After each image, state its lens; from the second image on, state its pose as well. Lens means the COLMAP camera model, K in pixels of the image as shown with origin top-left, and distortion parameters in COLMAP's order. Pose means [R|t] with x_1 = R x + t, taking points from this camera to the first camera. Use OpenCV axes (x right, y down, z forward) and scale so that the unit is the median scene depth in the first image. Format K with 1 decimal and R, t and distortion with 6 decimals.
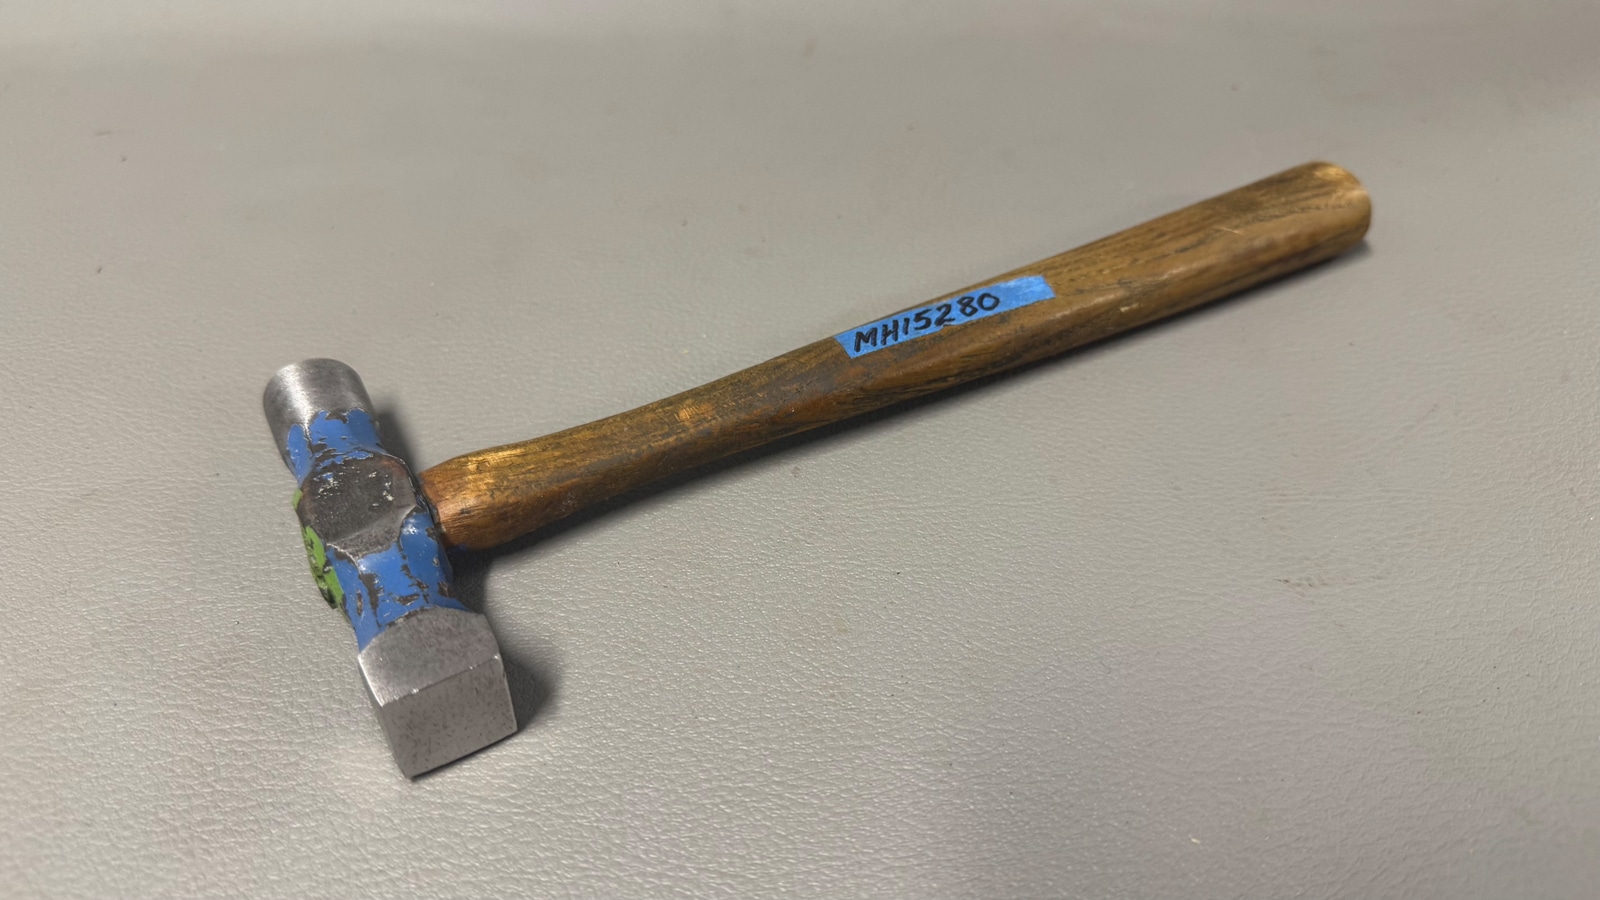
lens RADIAL K [[1185.1, 0, 805.7], [0, 1185.1, 455.3], [0, 0, 1]] dist [-0.007150, -0.036452]
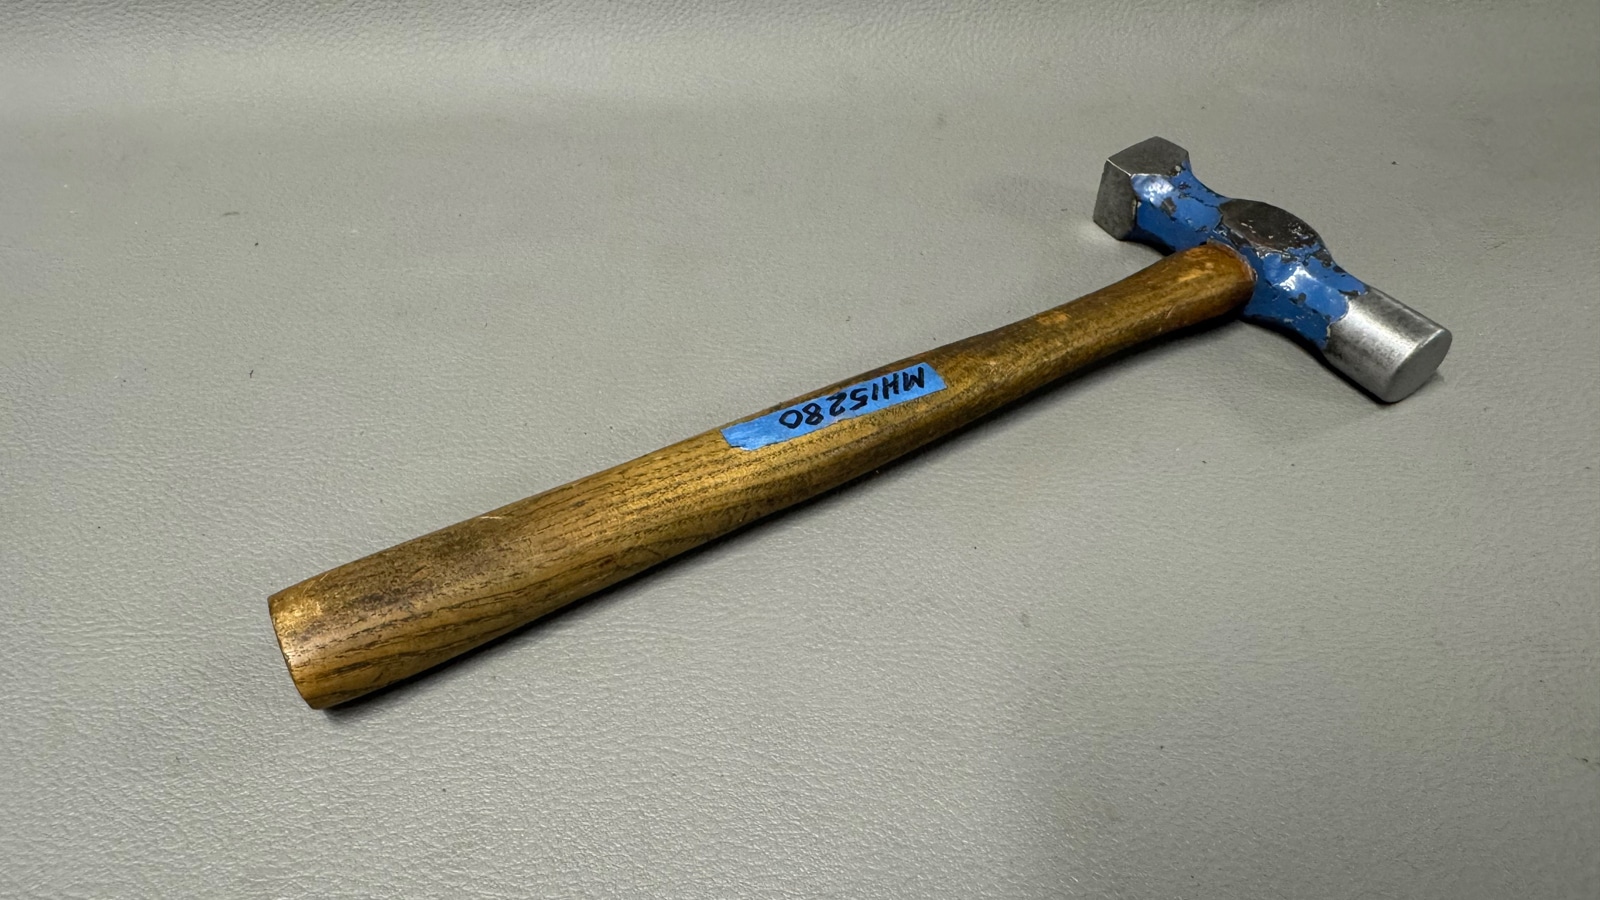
lens RADIAL K [[1155.3, 0, 739.4], [0, 1155.3, 434.9], [0, 0, 1]] dist [-0.016350, 0.011603]
pose [[0.999586, 0.003865, -0.028527, -0.249213], [-0.003769, 0.999987, 0.003407, -0.161219], [0.028539, -0.003298, 0.999587, 0.092137]]
